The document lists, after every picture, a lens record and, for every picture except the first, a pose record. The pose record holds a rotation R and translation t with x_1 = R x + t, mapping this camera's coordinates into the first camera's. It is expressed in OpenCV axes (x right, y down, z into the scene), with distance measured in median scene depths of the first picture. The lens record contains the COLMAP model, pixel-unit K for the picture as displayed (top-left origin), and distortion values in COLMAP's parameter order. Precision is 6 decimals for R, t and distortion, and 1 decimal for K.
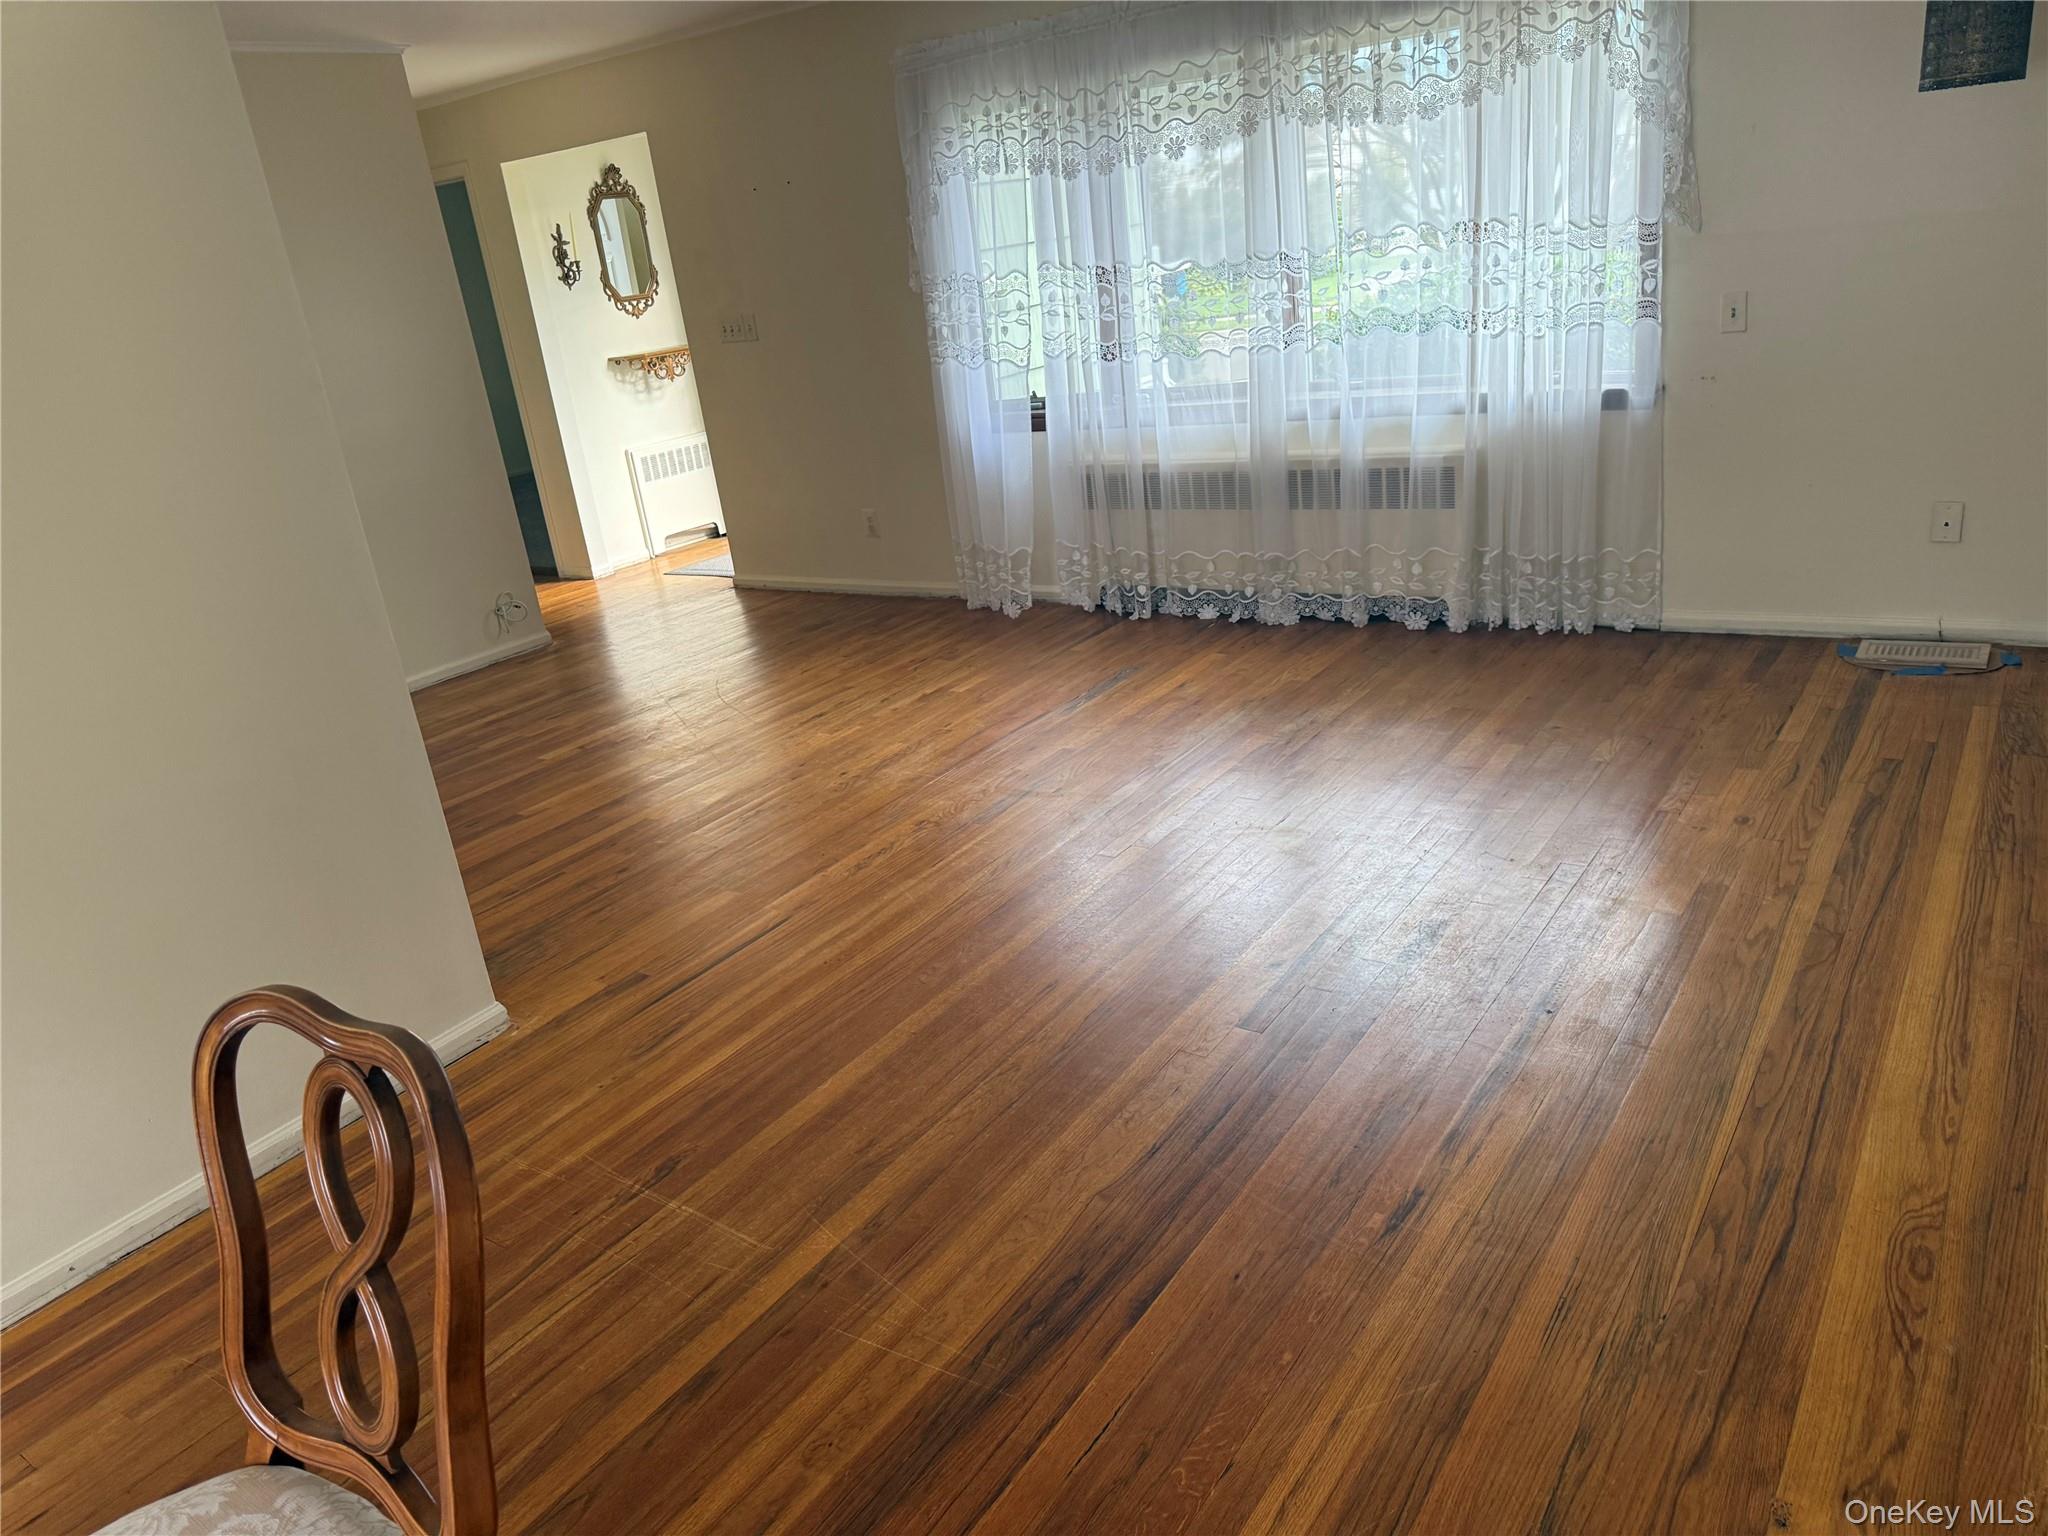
lens RADIAL K [[1436.5, 0, 1024.0], [0, 1436.5, 768.0], [0, 0, 1]] dist [0.039030, -0.031875]
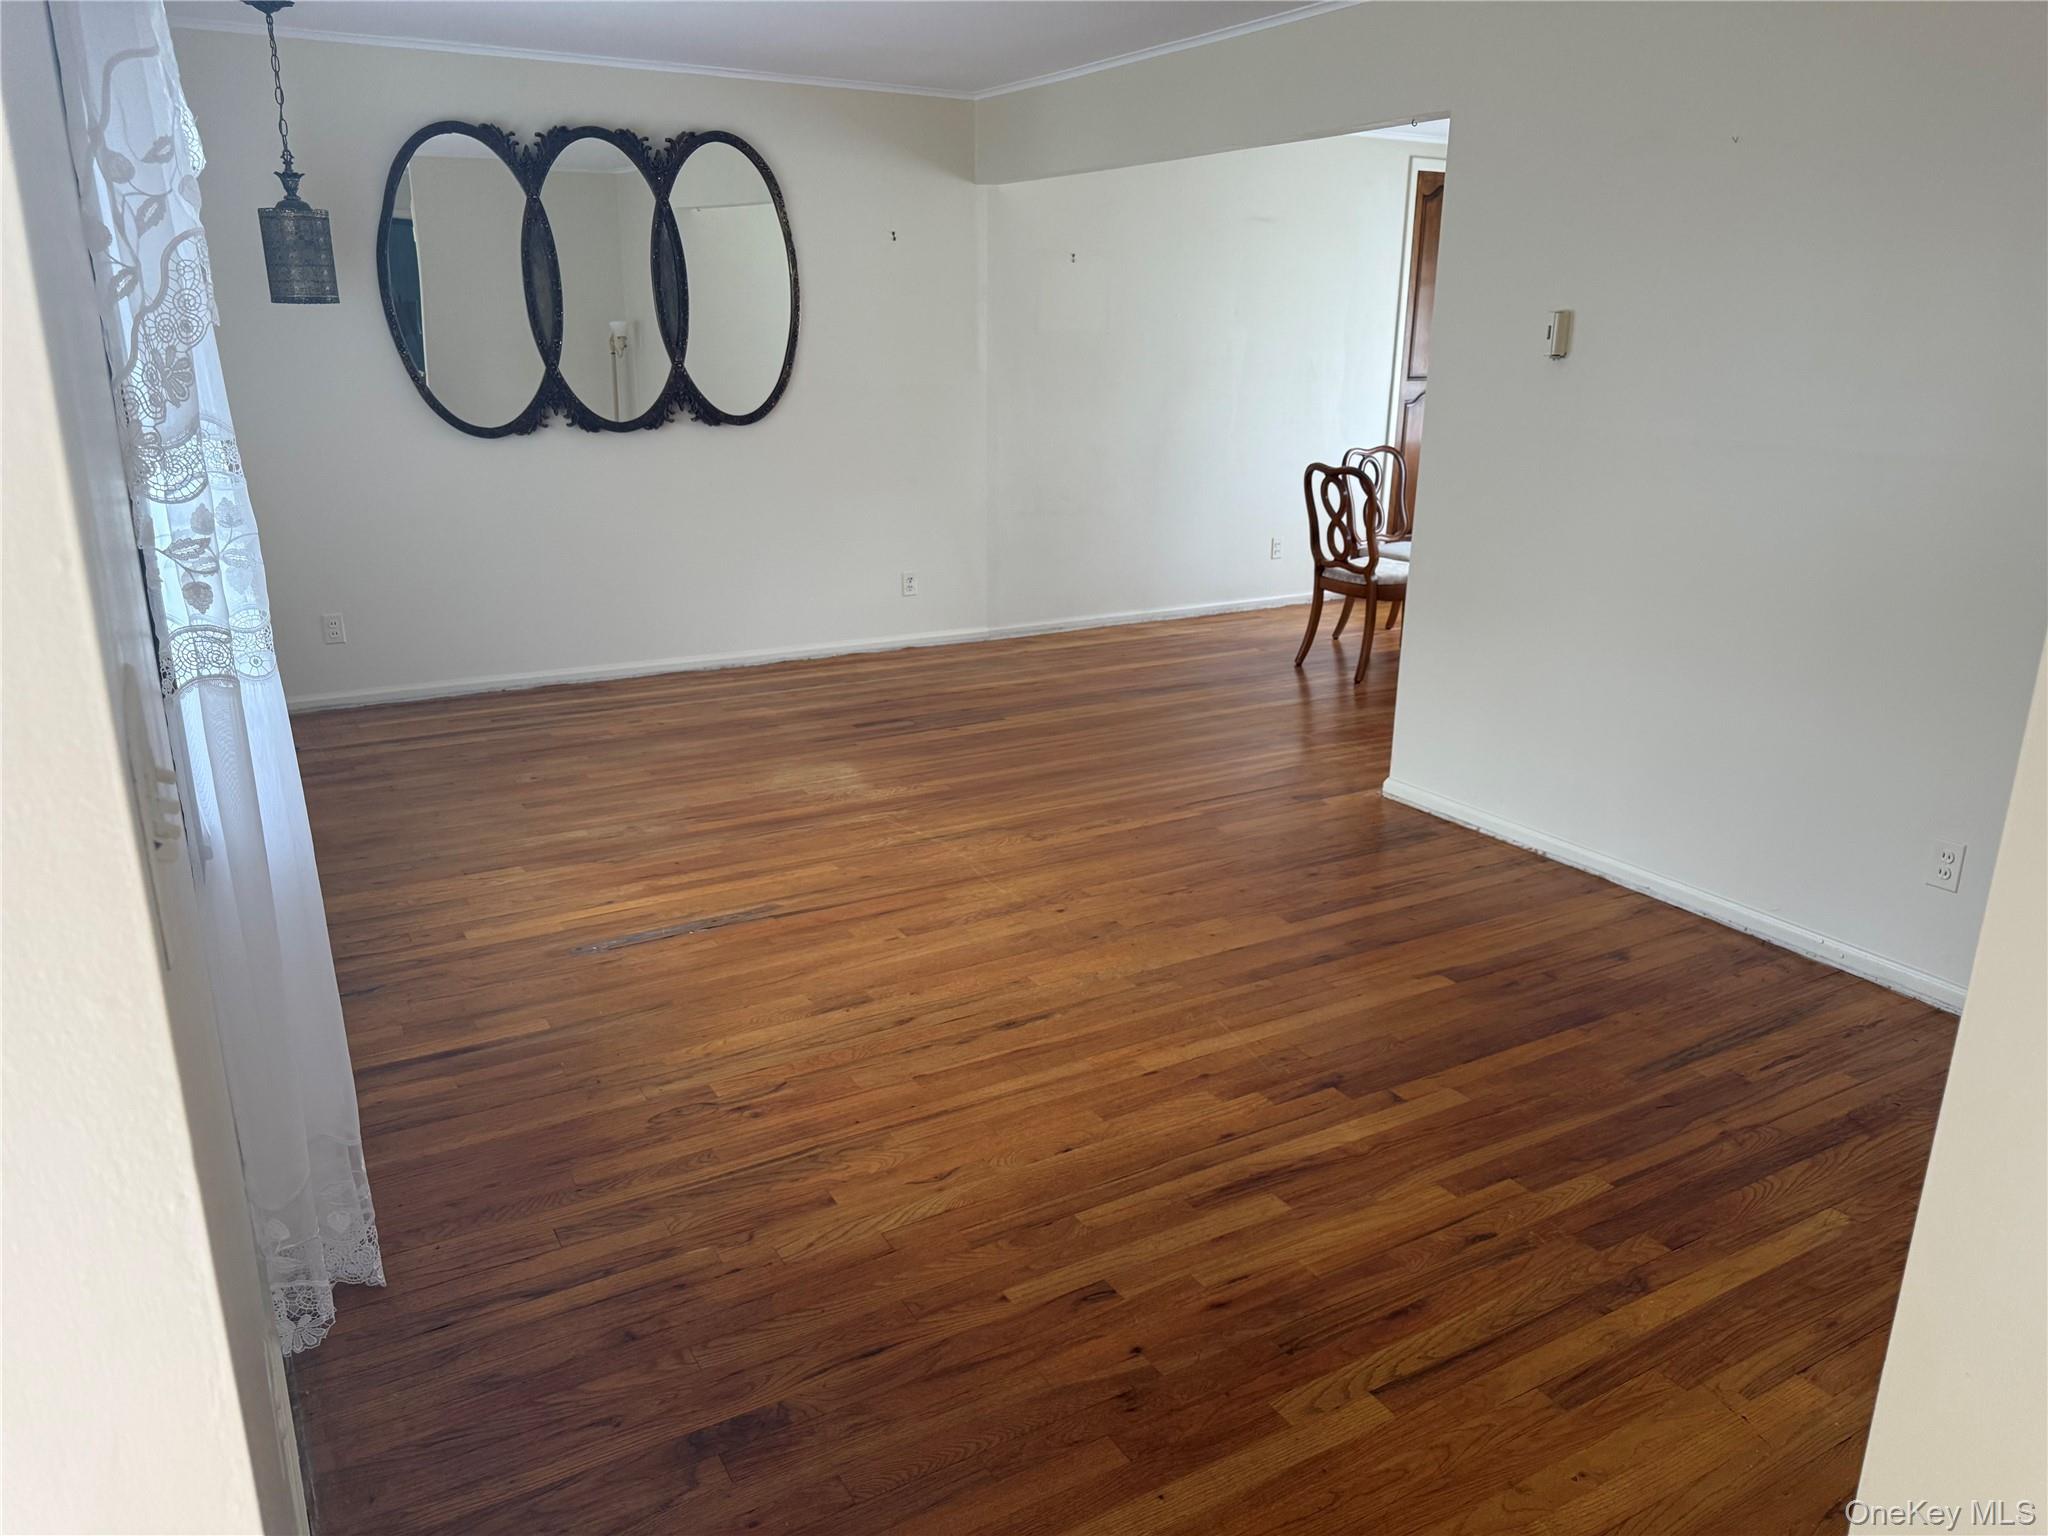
lens RADIAL K [[1436.5, 0, 1024.0], [0, 1436.5, 768.0], [0, 0, 1]] dist [0.039030, -0.031875]
pose [[-0.904804, -0.019837, 0.425365, -0.439865], [0.228978, 0.819540, 0.525284, -0.489939], [-0.359024, 0.572678, -0.736982, 1.481791]]
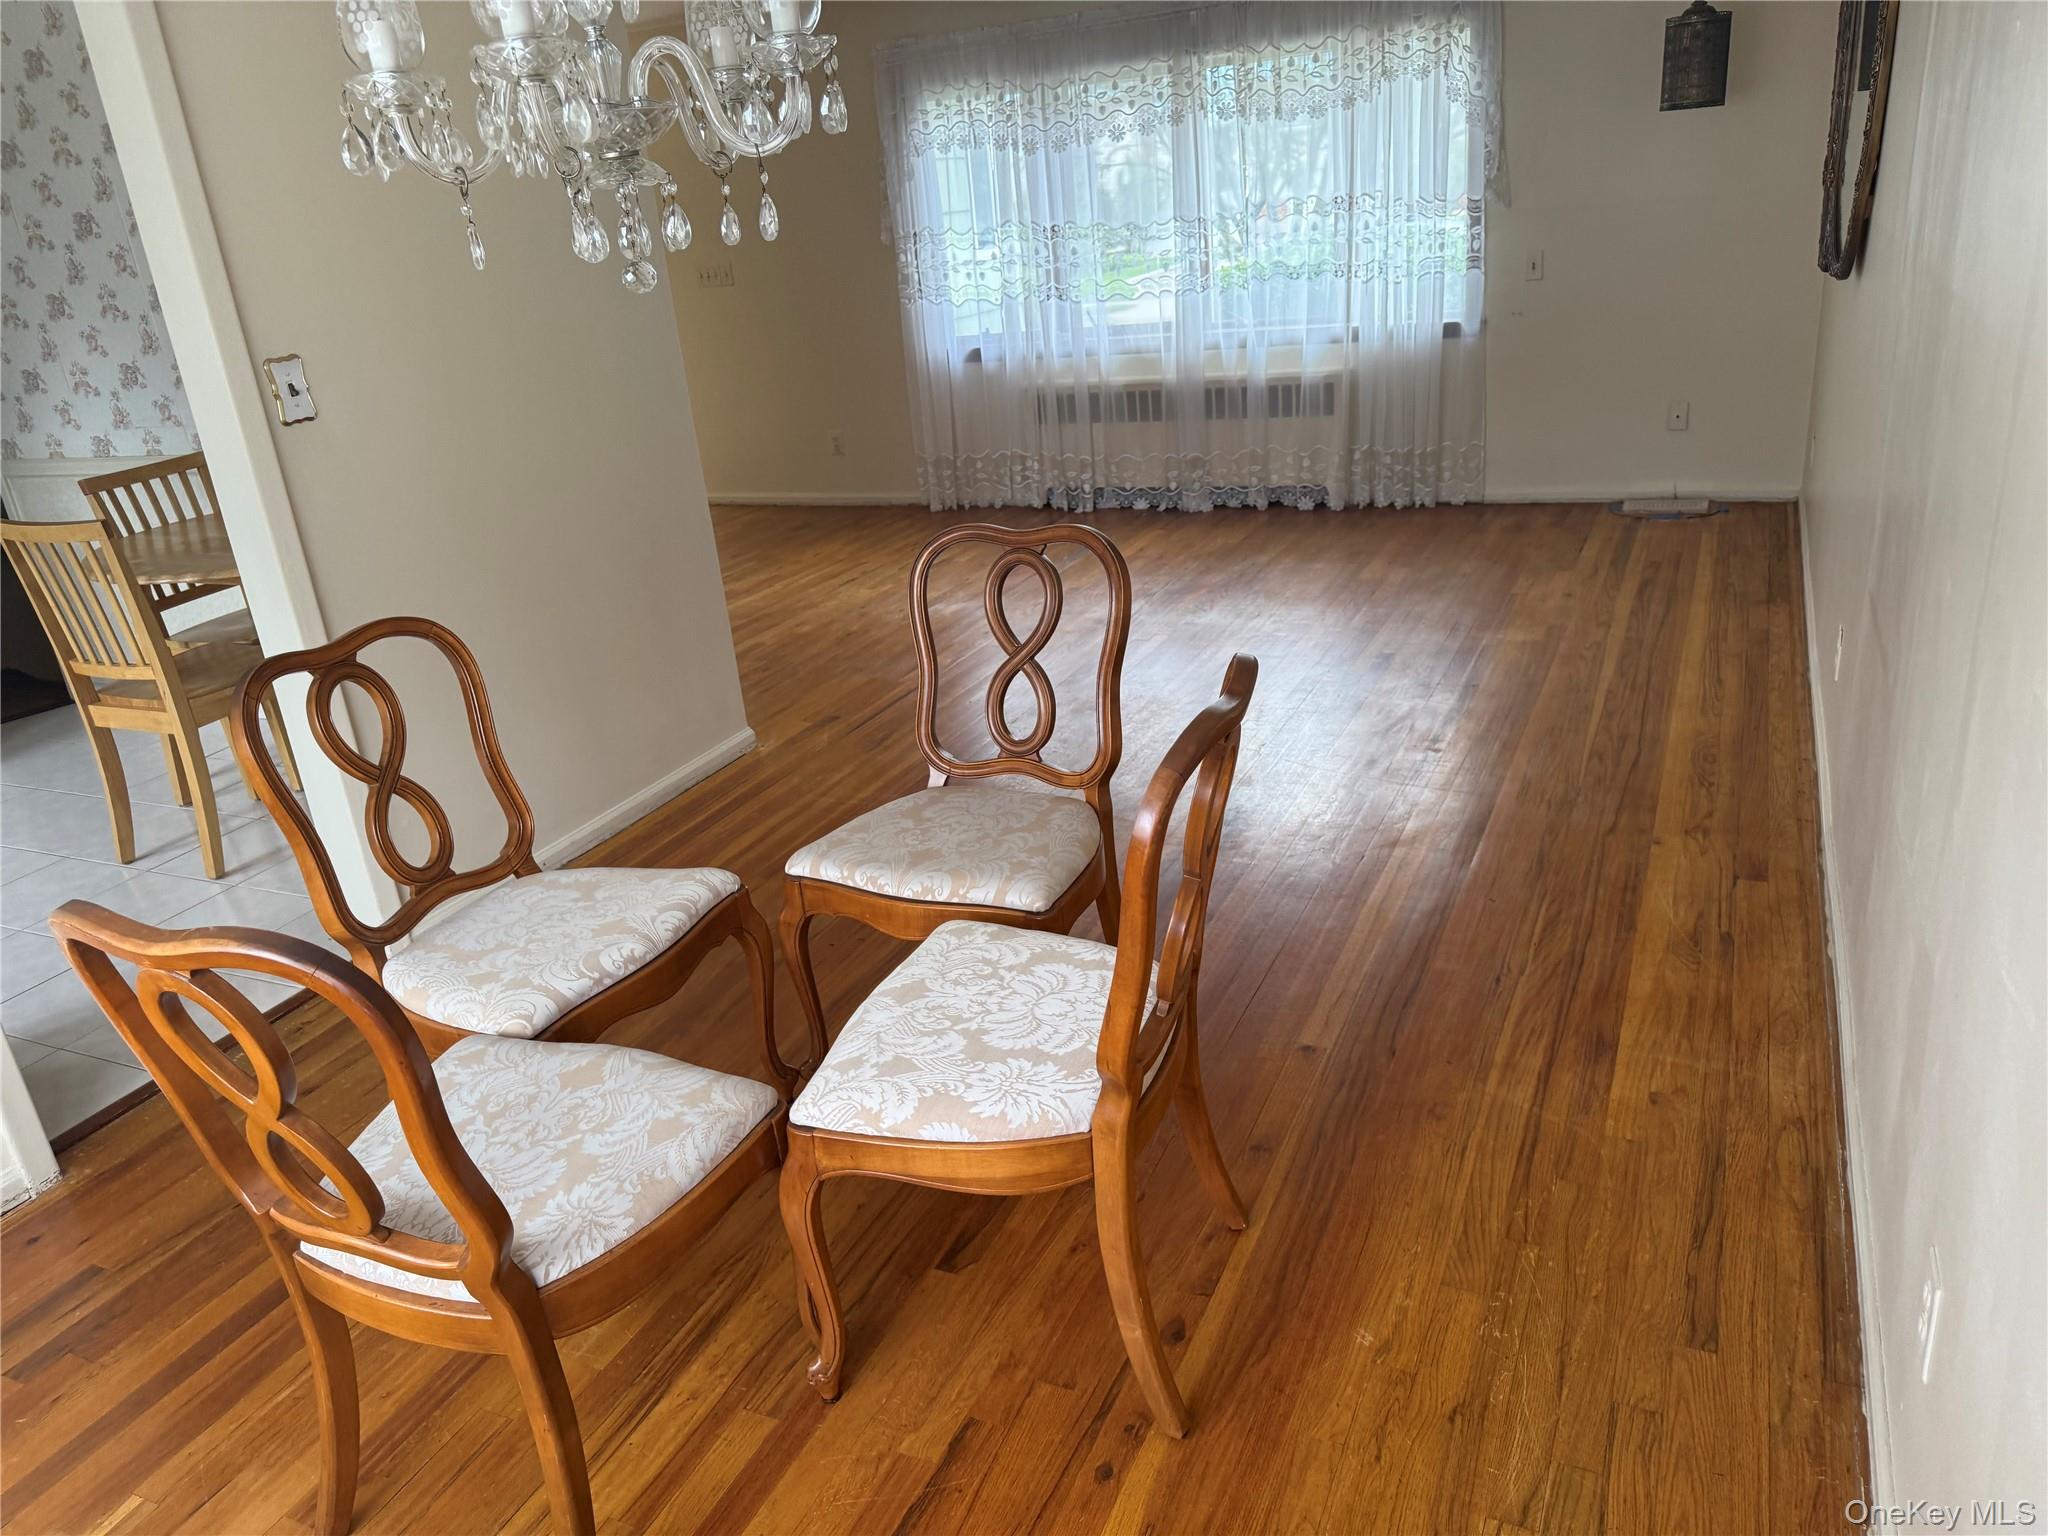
lens RADIAL K [[1429.7, 0, 1035.9], [0, 1429.7, 758.6], [0, 0, 1]] dist [0.091015, -0.120953]
pose [[0.984641, -0.033032, 0.171440, -0.215050], [0.034021, 0.999417, -0.002833, 0.133921], [-0.171247, 0.008622, 0.985190, -0.262883]]
